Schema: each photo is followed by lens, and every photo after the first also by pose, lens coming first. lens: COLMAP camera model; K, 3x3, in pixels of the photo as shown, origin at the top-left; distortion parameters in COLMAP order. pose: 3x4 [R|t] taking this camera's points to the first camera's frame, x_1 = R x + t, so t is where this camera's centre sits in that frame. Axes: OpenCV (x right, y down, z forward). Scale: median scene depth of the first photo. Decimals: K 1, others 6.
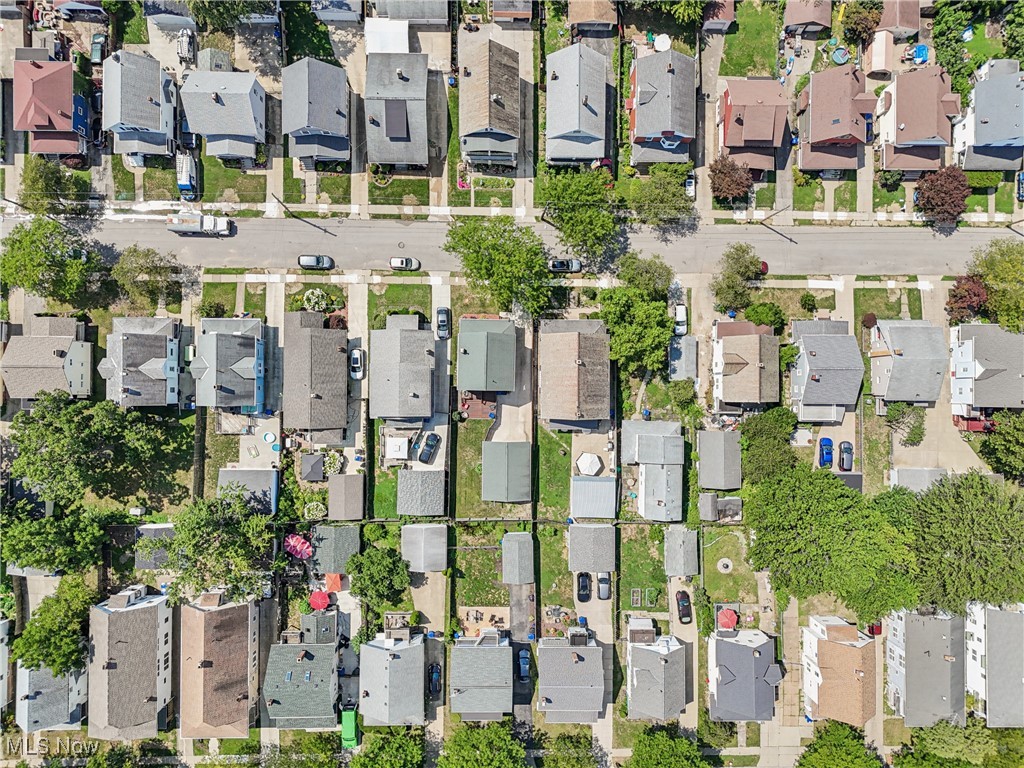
lens RADIAL K [[763.3, 0, 518.2], [0, 763.3, 384.6], [0, 0, 1]] dist [0.032485, -0.003442]
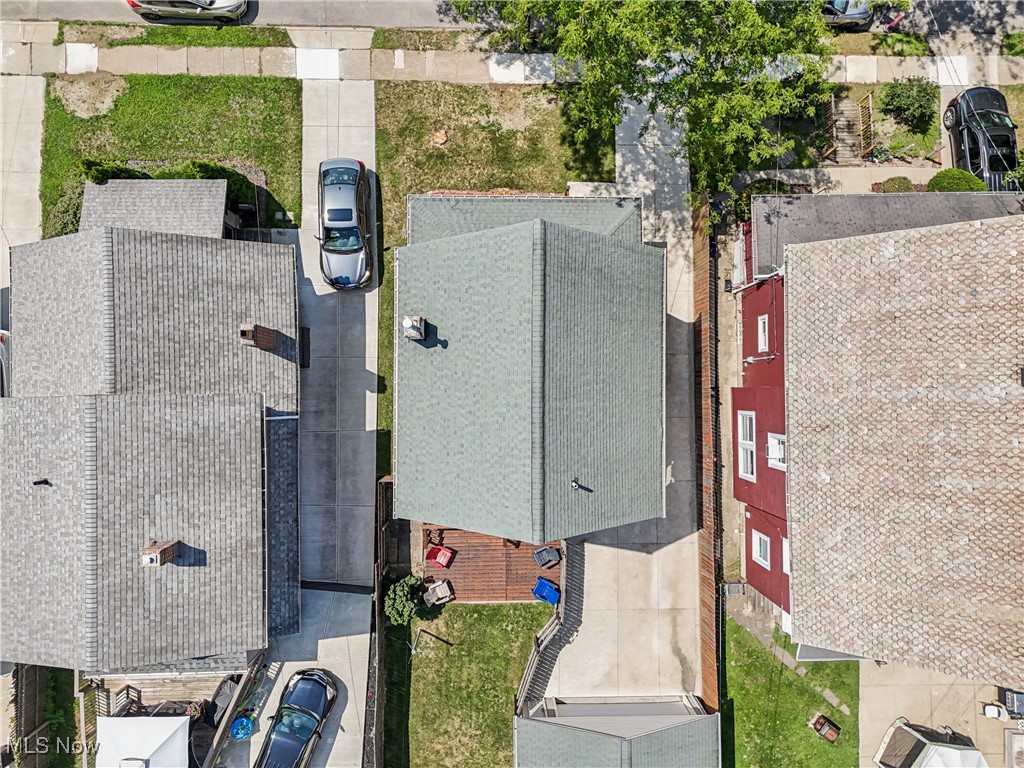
lens RADIAL K [[763.3, 0, 518.2], [0, 763.3, 384.6], [0, 0, 1]] dist [0.032485, -0.003442]
pose [[0.999803, -0.017452, 0.009424, -0.044937], [0.017534, 0.999808, -0.008719, -0.024950], [-0.009270, 0.008882, 0.999918, 0.746139]]
